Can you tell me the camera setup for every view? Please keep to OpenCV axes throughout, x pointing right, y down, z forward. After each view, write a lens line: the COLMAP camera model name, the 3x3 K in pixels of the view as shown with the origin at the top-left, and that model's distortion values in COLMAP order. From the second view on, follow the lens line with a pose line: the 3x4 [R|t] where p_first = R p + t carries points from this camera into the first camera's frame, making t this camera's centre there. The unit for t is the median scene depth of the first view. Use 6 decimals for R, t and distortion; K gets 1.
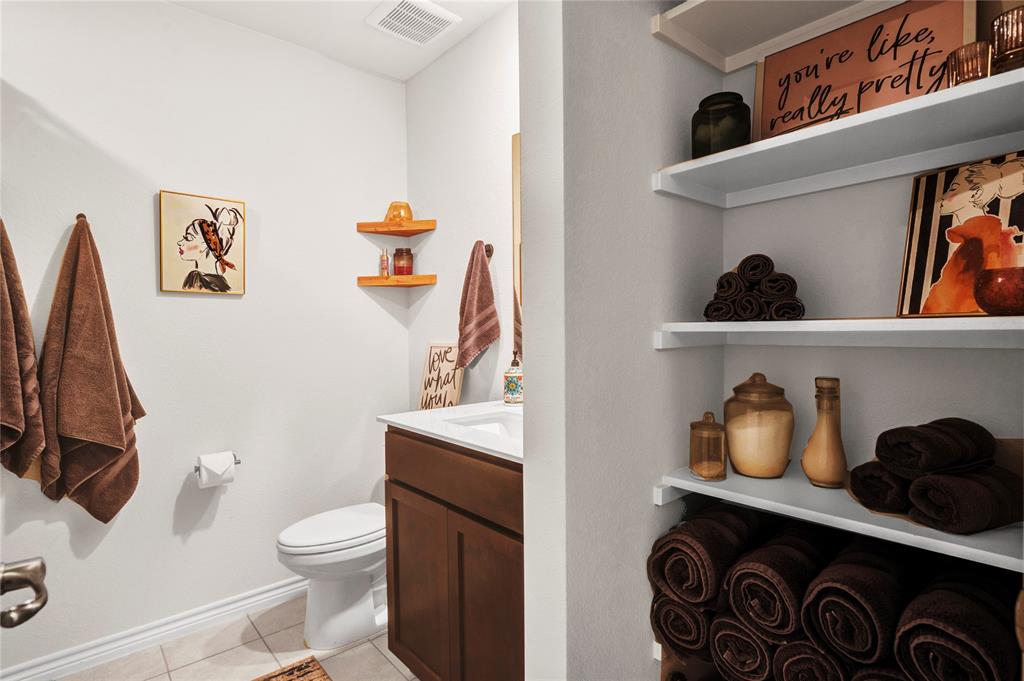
lens RADIAL K [[523.4, 0, 511.4], [0, 523.4, 338.6], [0, 0, 1]] dist [-0.004580, 0.002528]
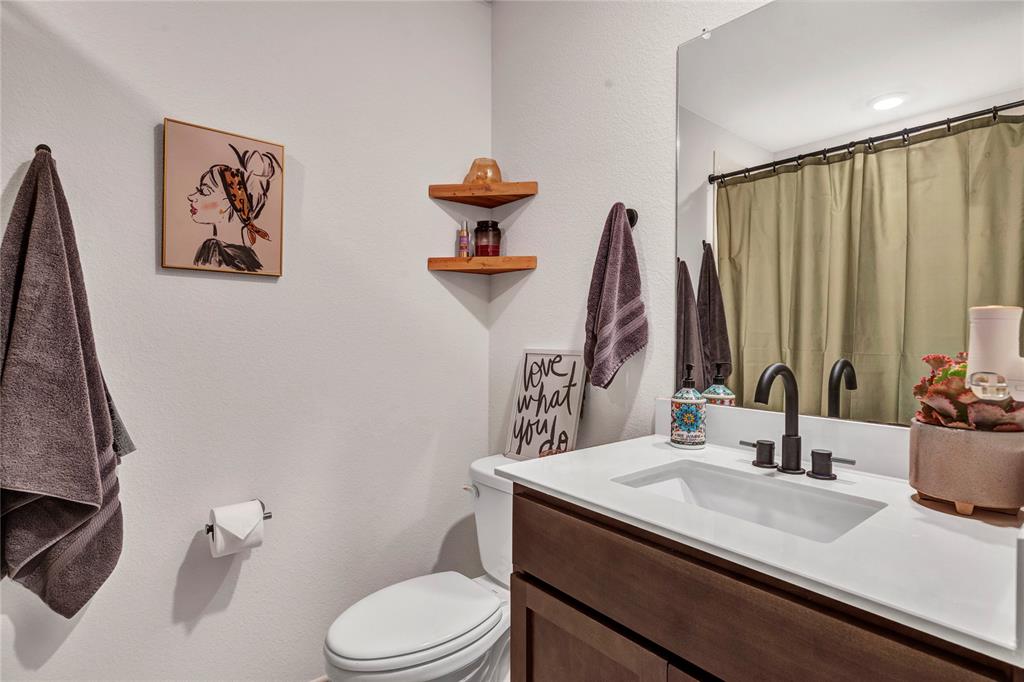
lens RADIAL K [[523.4, 0, 512.7], [0, 523.4, 338.9], [0, 0, 1]] dist [-0.004580, 0.002528]
pose [[0.999518, 0.017485, -0.025653, -0.186300], [-0.017631, 0.999830, -0.005472, -0.000979], [0.025553, 0.005922, 0.999656, 0.316338]]
